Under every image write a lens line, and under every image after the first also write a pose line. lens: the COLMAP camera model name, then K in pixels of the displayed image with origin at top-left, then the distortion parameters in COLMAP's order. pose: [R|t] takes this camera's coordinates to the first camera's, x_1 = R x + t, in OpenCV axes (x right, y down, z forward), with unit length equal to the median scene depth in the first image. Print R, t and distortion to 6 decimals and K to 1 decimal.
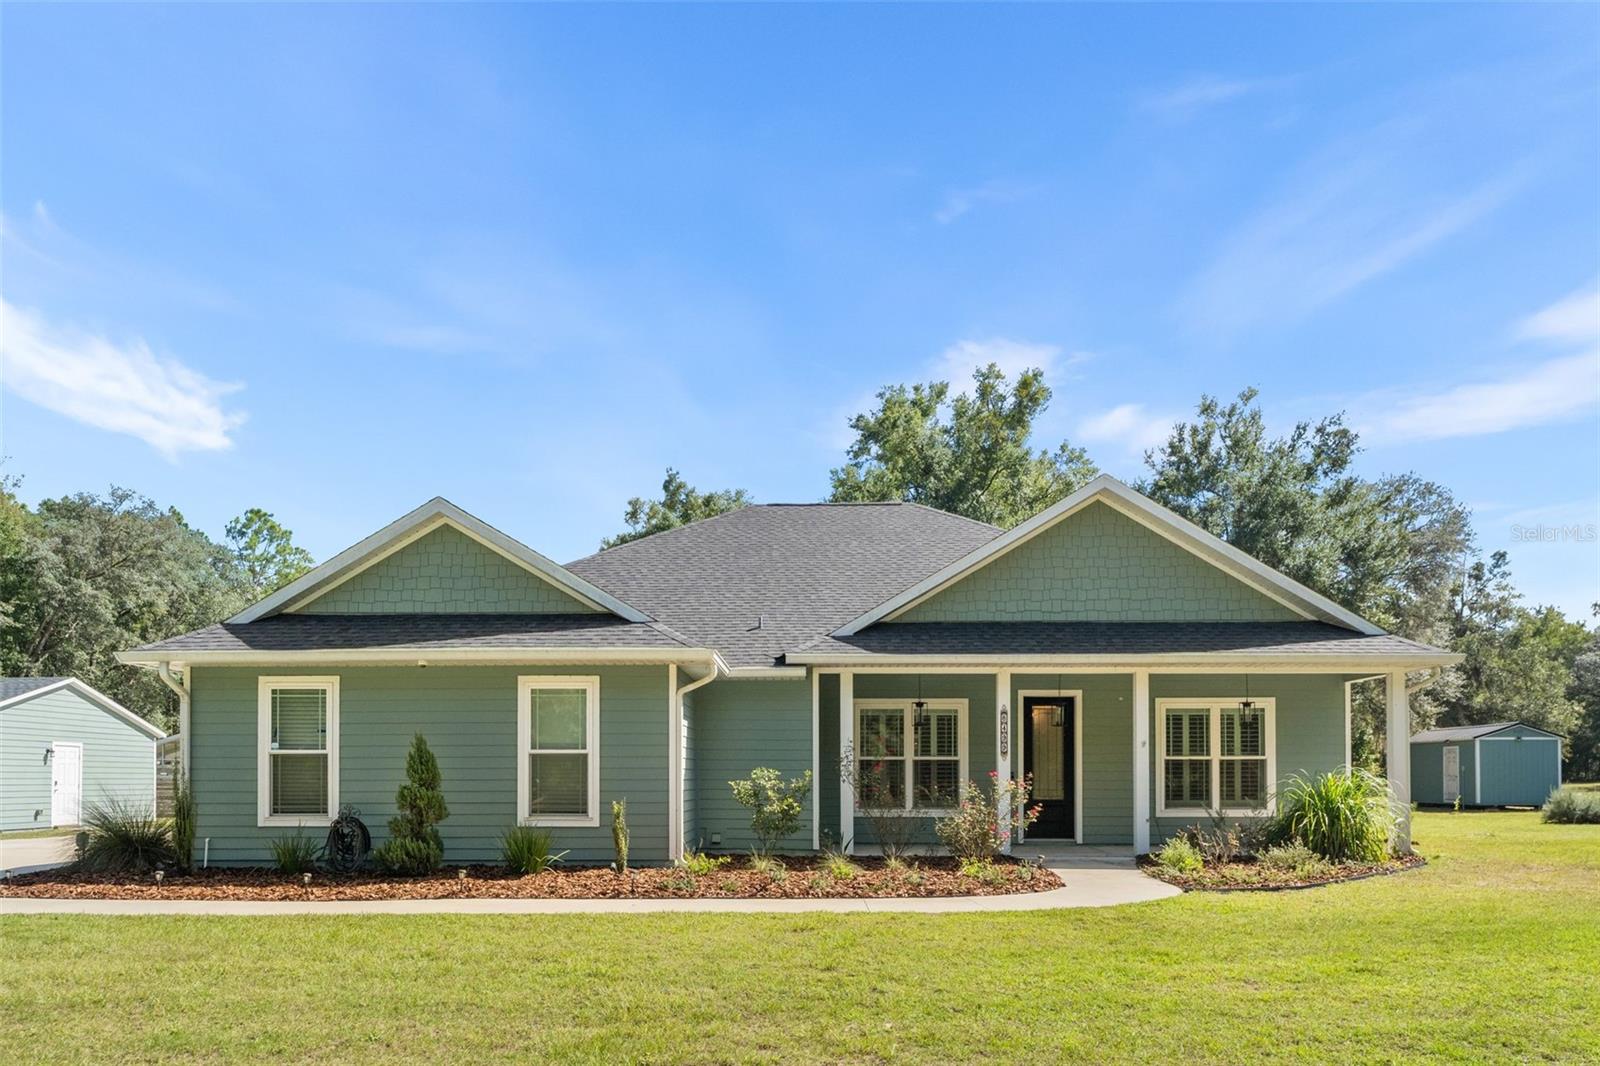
lens RADIAL K [[1115.4, 0, 809.4], [0, 1115.4, 764.9], [0, 0, 1]] dist [-0.000801, 0.000656]
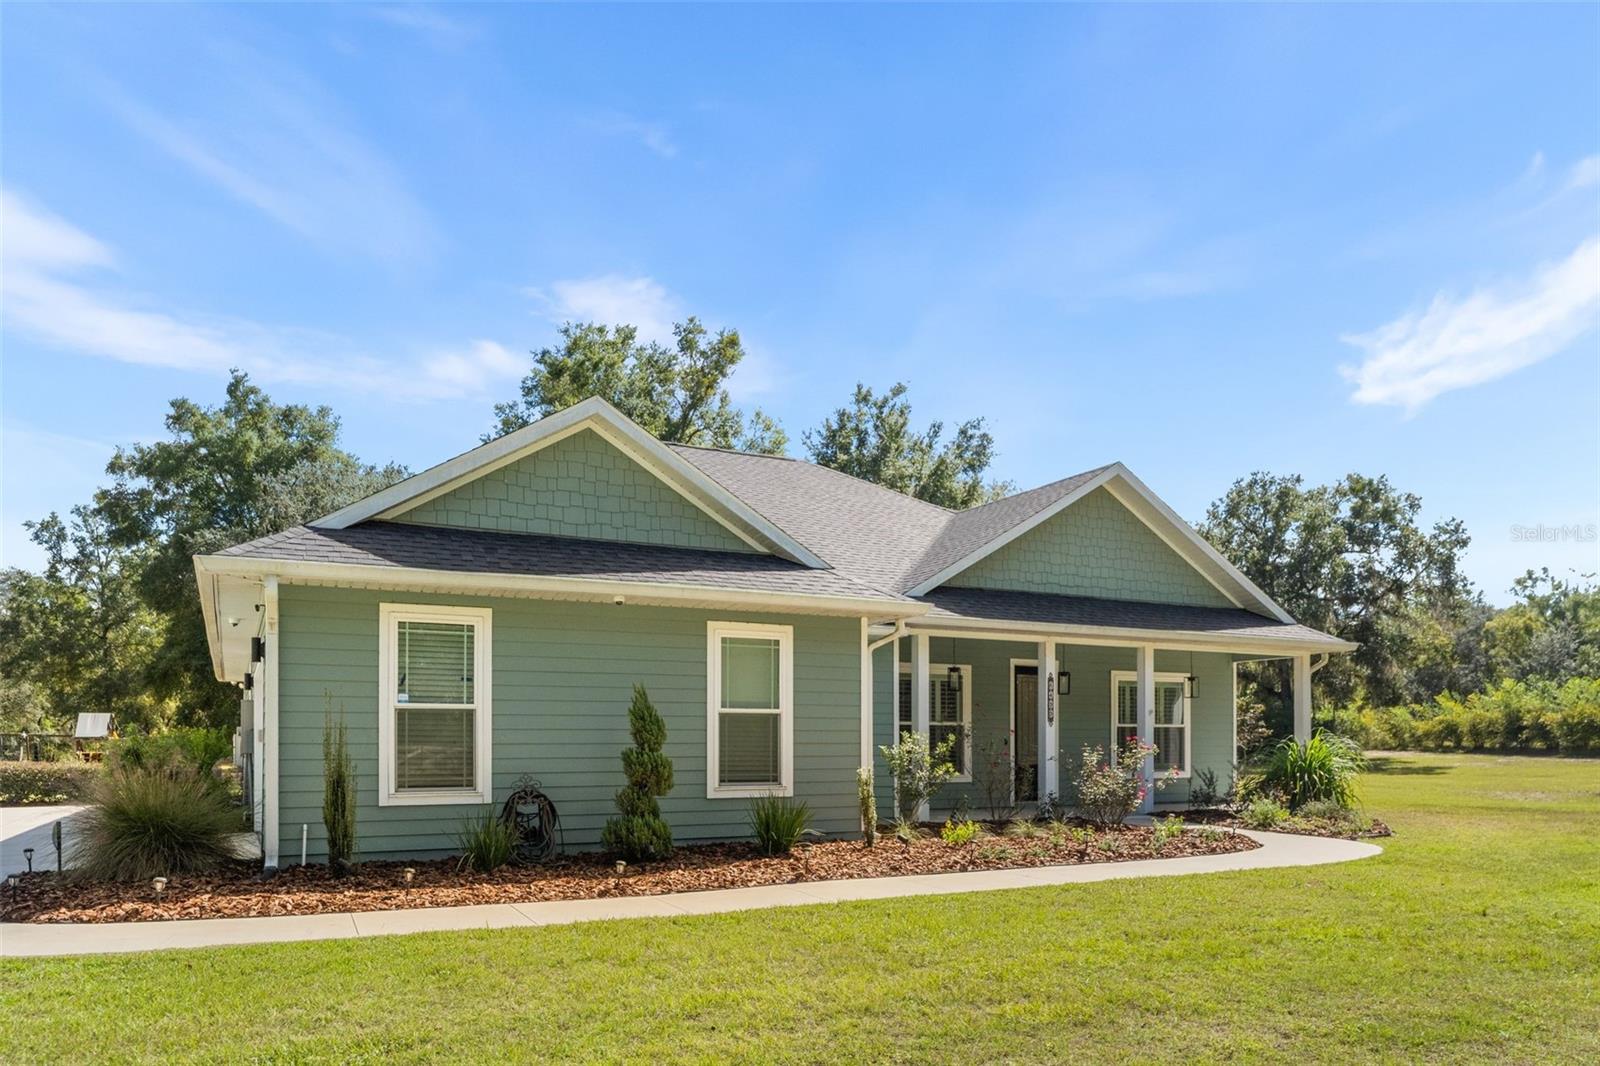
lens RADIAL K [[1149.2, 0, 827.7], [0, 1149.2, 742.9], [0, 0, 1]] dist [0.007083, 0.005231]
pose [[0.873188, 0.001242, 0.487382, -0.599423], [-0.003872, 0.999983, 0.004390, 0.008635], [-0.487368, -0.005720, 0.873178, 0.188498]]
